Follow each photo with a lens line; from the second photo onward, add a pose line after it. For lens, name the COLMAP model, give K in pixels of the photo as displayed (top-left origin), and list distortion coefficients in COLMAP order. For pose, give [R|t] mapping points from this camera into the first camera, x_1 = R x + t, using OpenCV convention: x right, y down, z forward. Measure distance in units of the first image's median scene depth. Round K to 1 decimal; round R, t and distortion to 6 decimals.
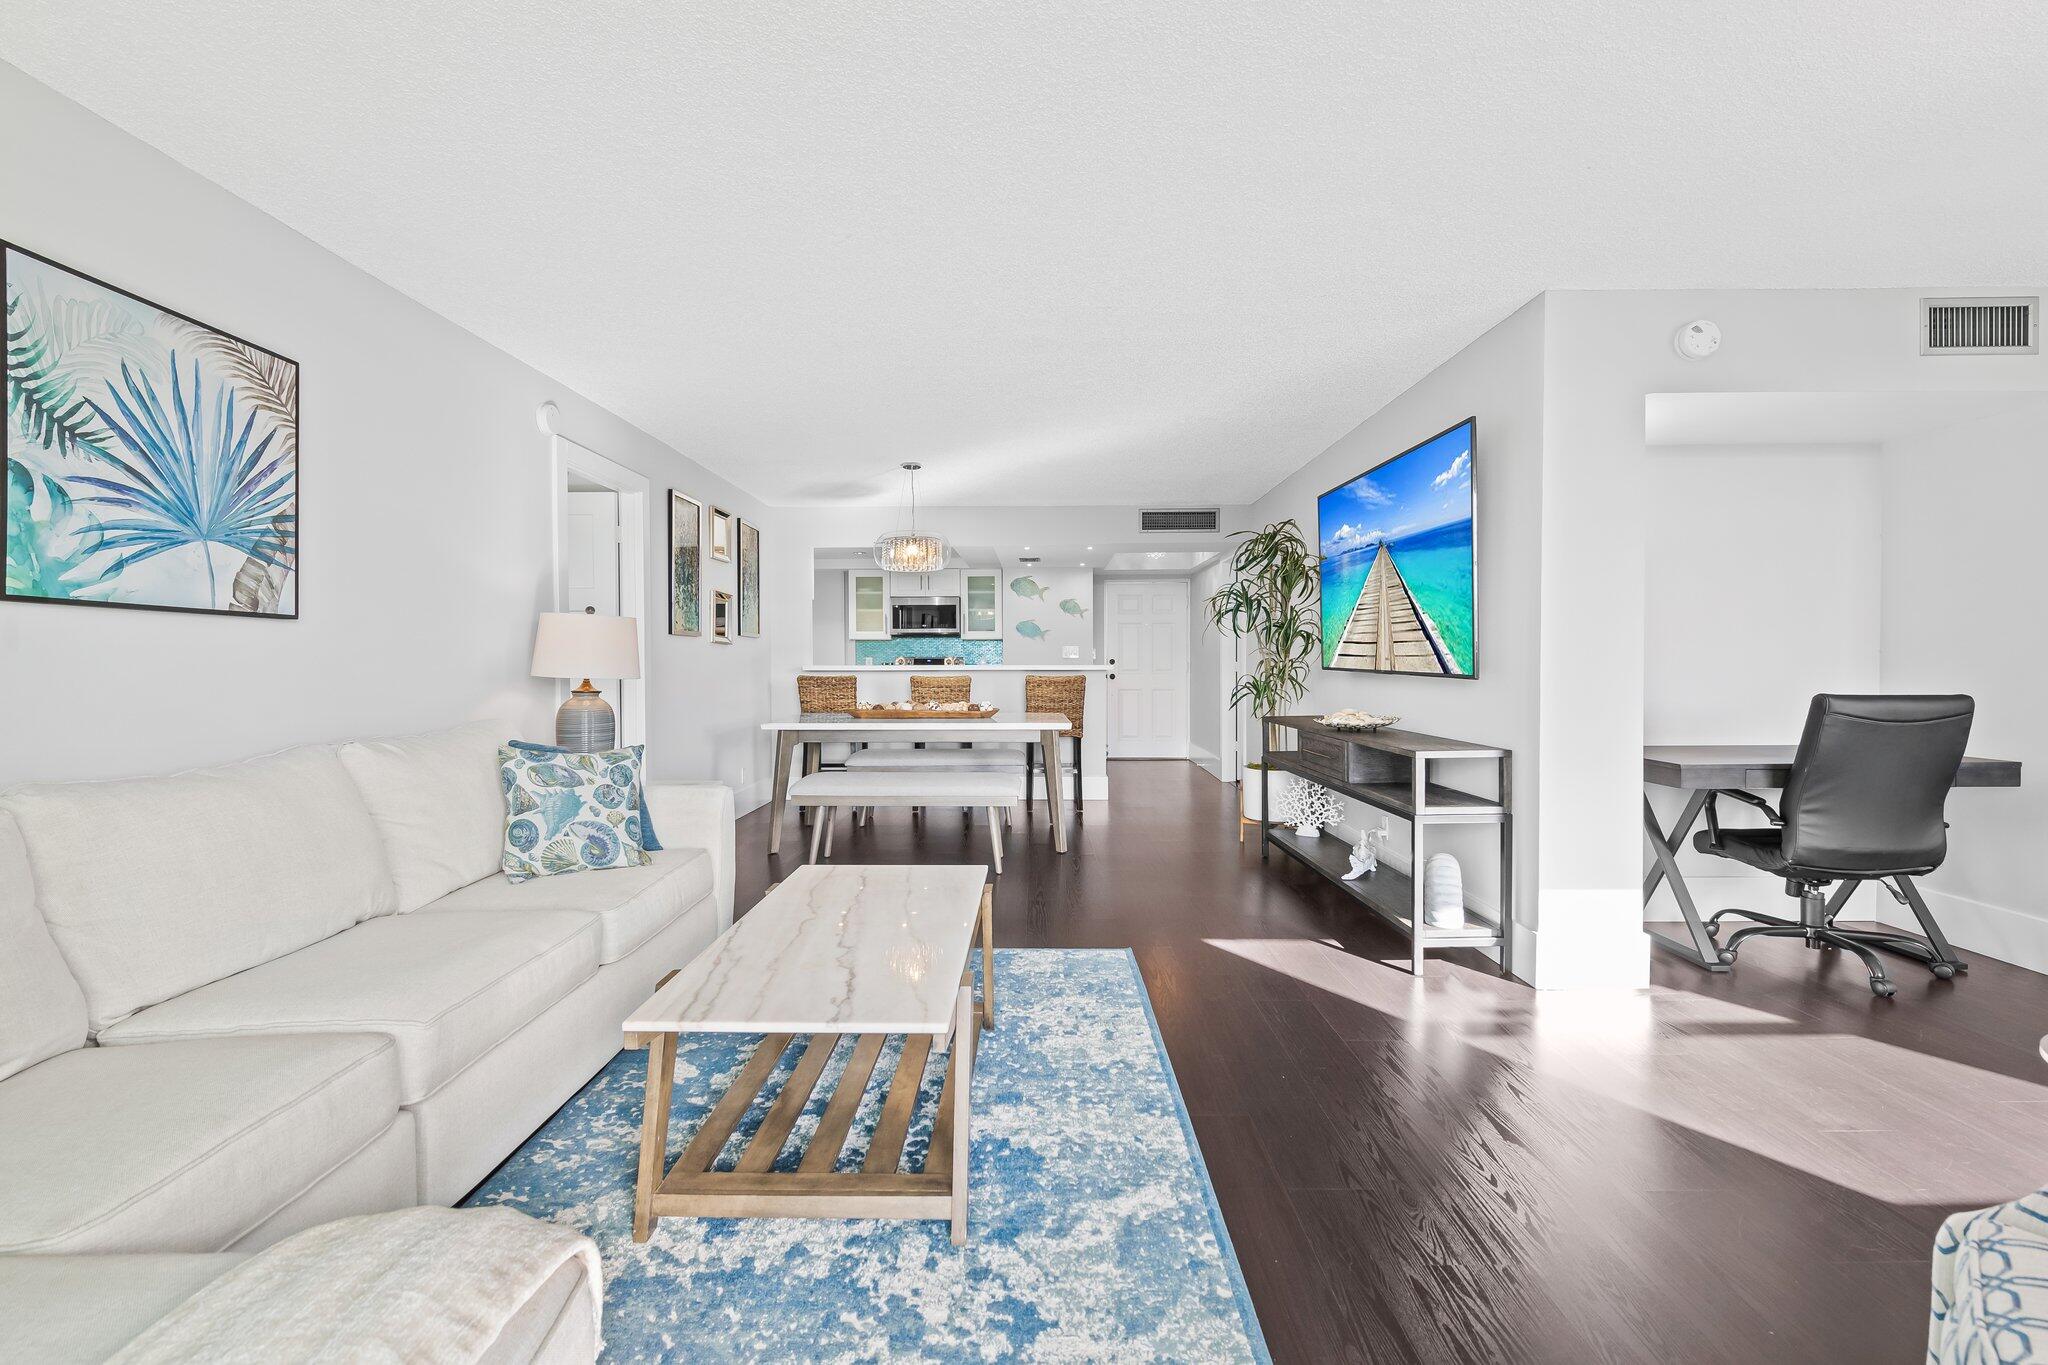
lens RADIAL K [[876.3, 0, 1024.0], [0, 876.3, 682.5], [0, 0, 1]] dist [-0.001725, -0.000509]
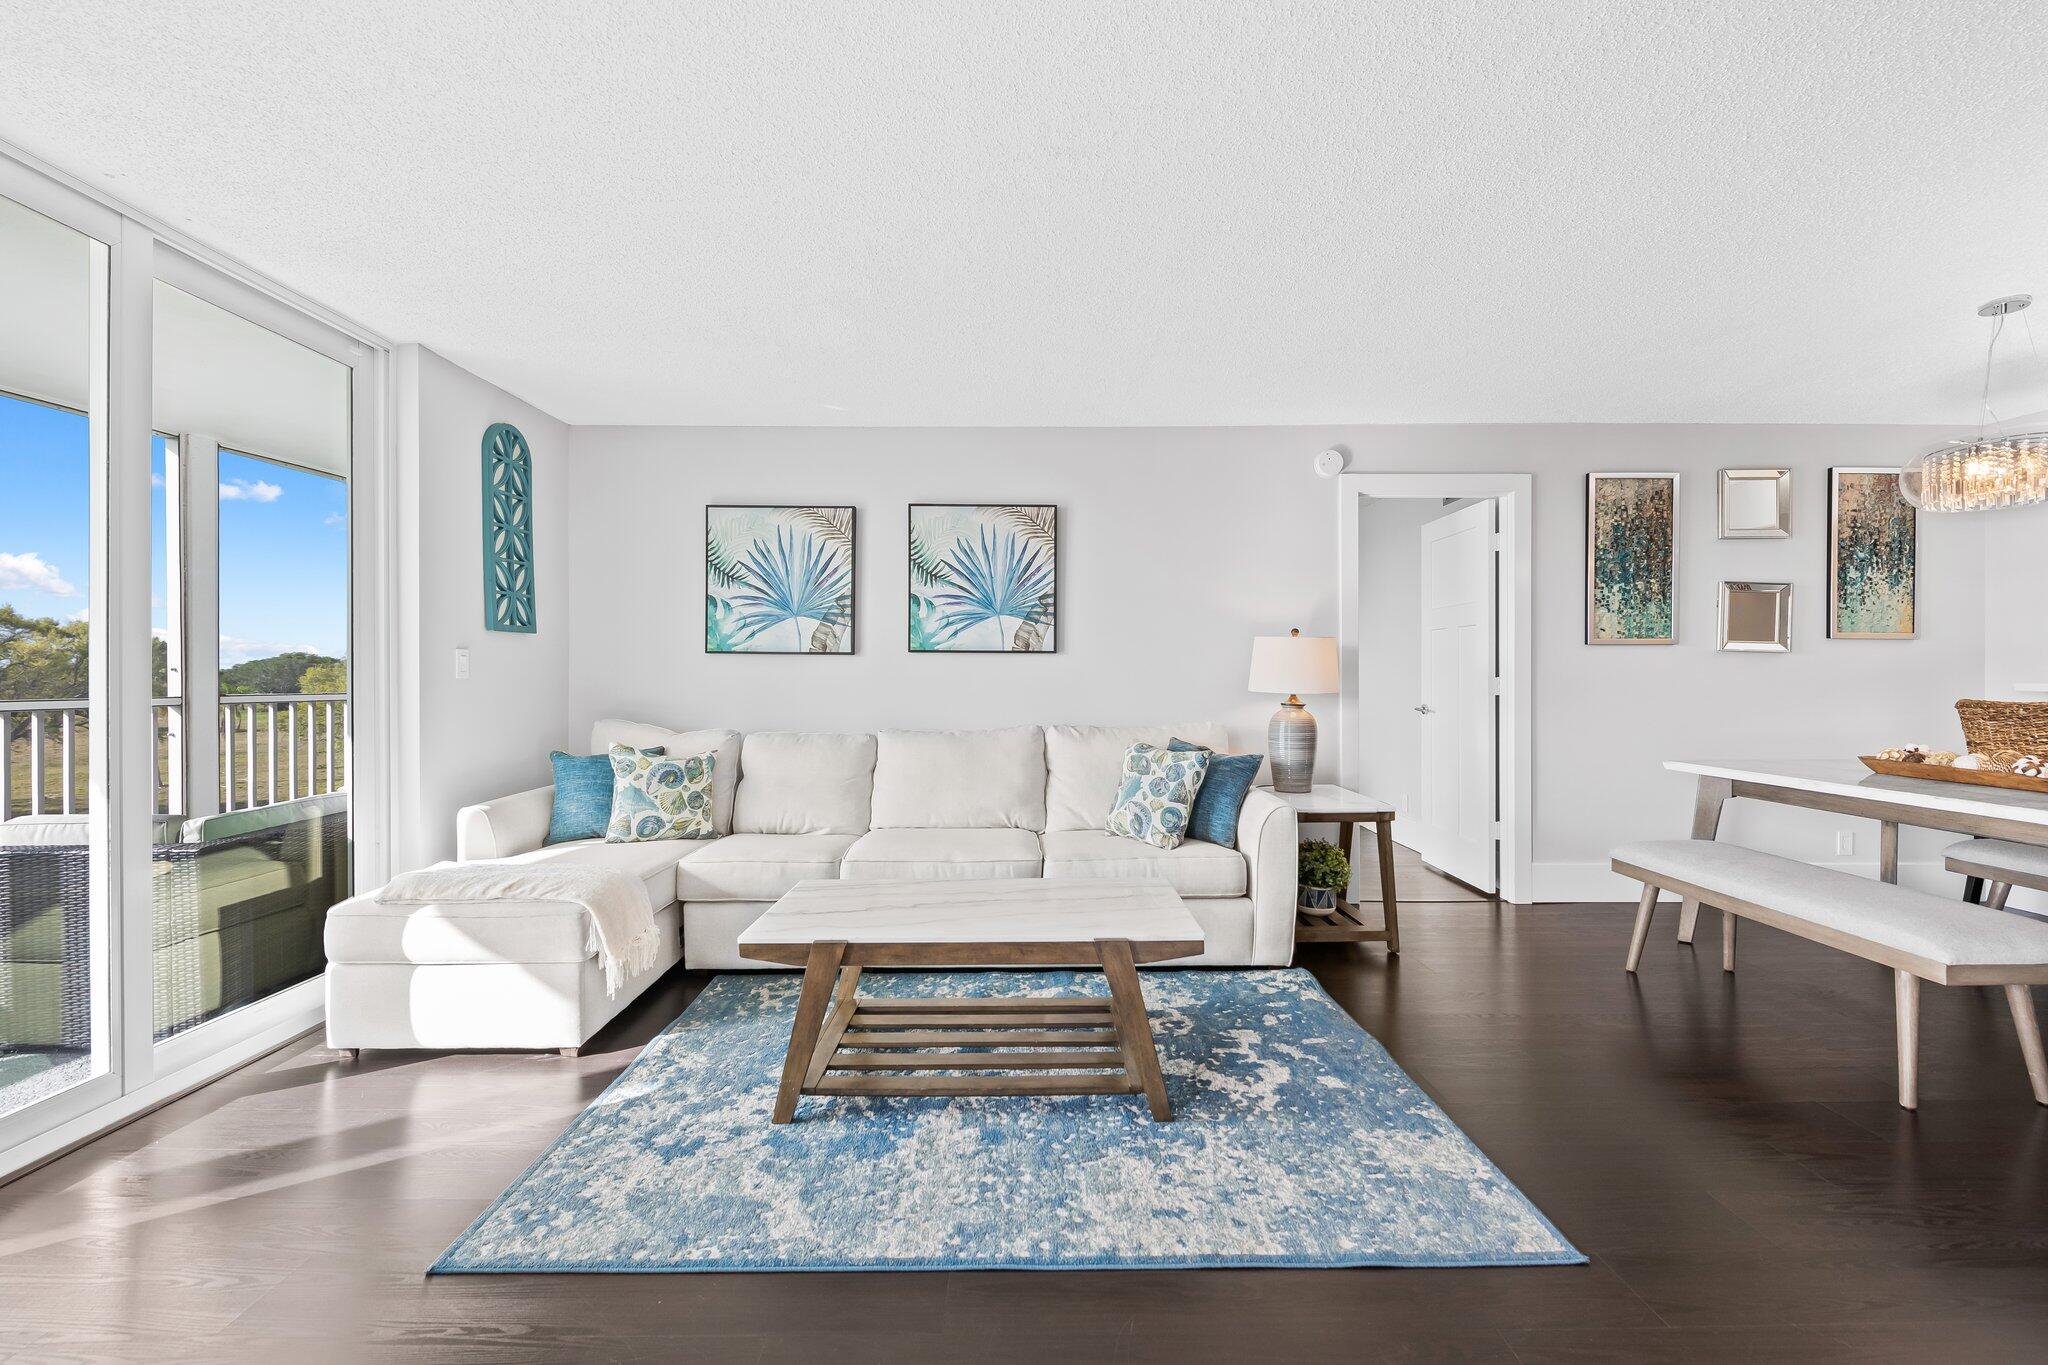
lens RADIAL K [[827.9, 0, 1026.4], [0, 827.9, 677.6], [0, 0, 1]] dist [0.001998, -0.003284]
pose [[0.014347, 0.005880, -0.999880, 0.751086], [-0.022626, 0.999729, 0.005554, -0.029396], [0.999641, 0.022544, 0.014476, 0.856269]]
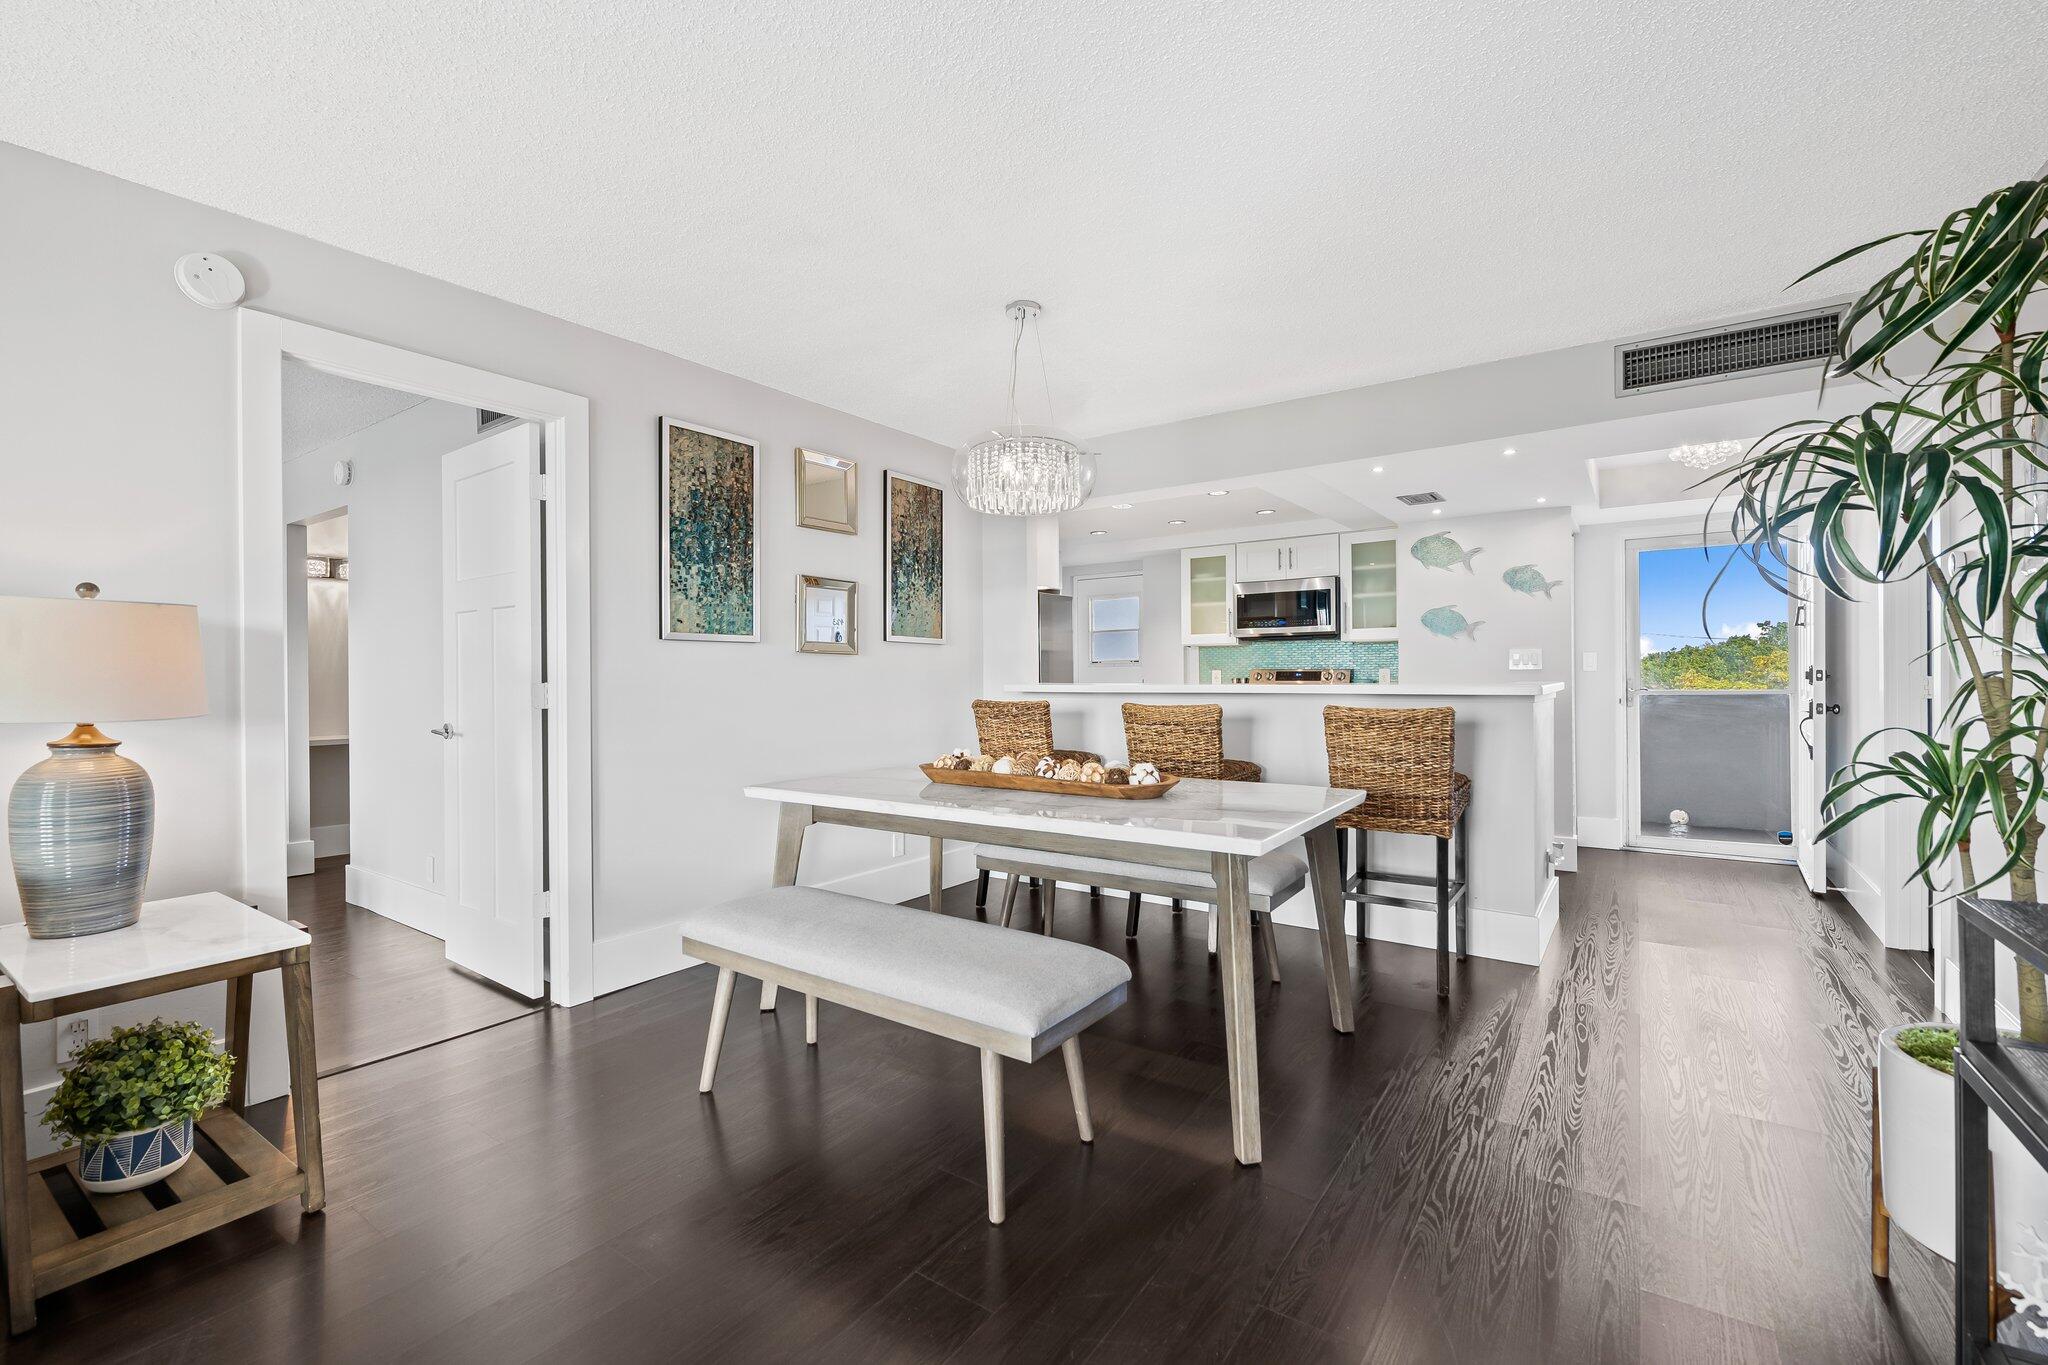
lens RADIAL K [[876.3, 0, 1024.0], [0, 876.3, 682.5], [0, 0, 1]] dist [-0.001725, -0.000509]
pose [[0.822787, 0.002384, -0.568345, 0.361273], [-0.010257, 0.999891, -0.010656, -0.036220], [0.568257, 0.014597, 0.822721, 1.186408]]
